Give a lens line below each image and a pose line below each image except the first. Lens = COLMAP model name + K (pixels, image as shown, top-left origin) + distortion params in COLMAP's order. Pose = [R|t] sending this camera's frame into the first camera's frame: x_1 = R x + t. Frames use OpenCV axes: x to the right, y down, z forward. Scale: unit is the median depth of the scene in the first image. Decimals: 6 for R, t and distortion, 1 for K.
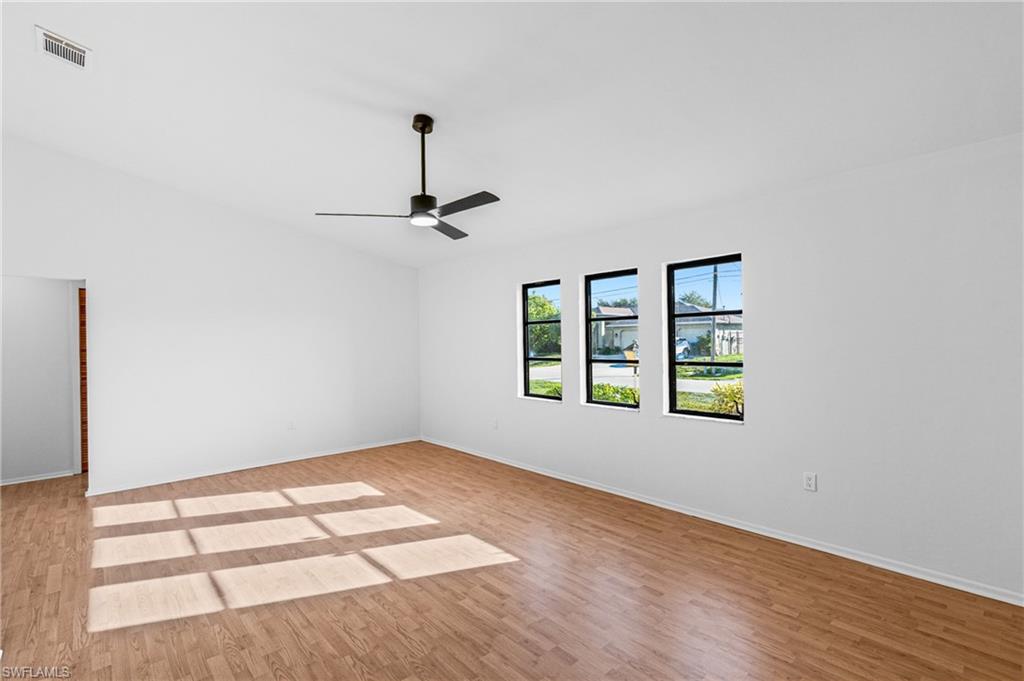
lens RADIAL K [[464.9, 0, 503.0], [0, 464.9, 340.9], [0, 0, 1]] dist [-0.001622, 0.000261]
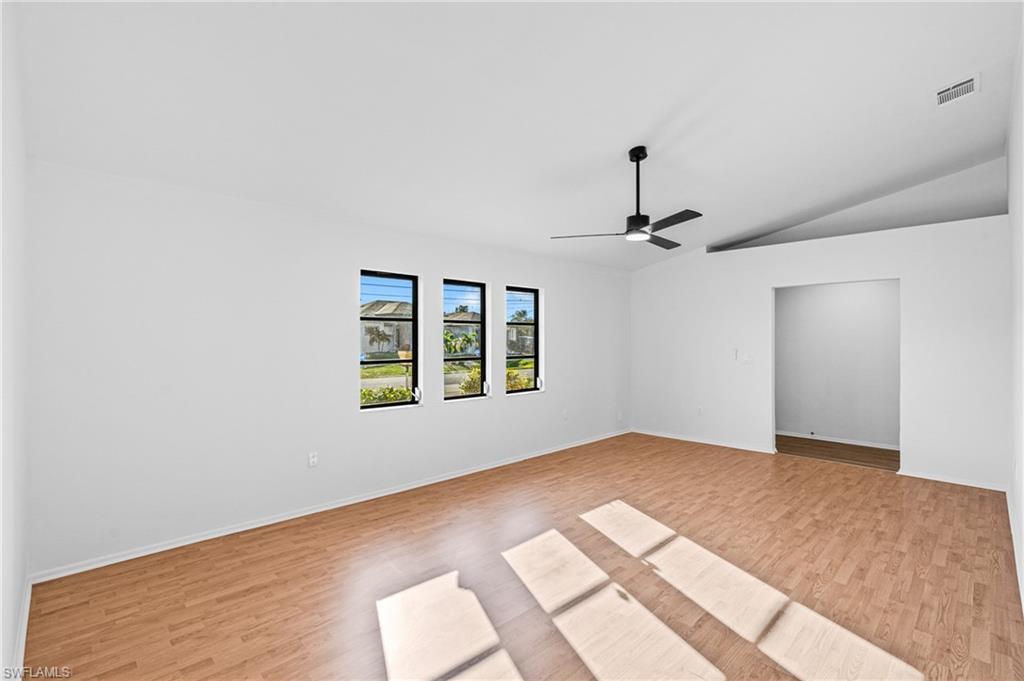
lens RADIAL K [[464.9, 0, 503.0], [0, 464.9, 340.9], [0, 0, 1]] dist [-0.001622, 0.000261]
pose [[-0.030483, 0.013742, 0.999441, -1.291915], [-0.001394, 0.999904, -0.013790, 0.024756], [-0.999534, -0.001814, -0.030461, 1.351063]]
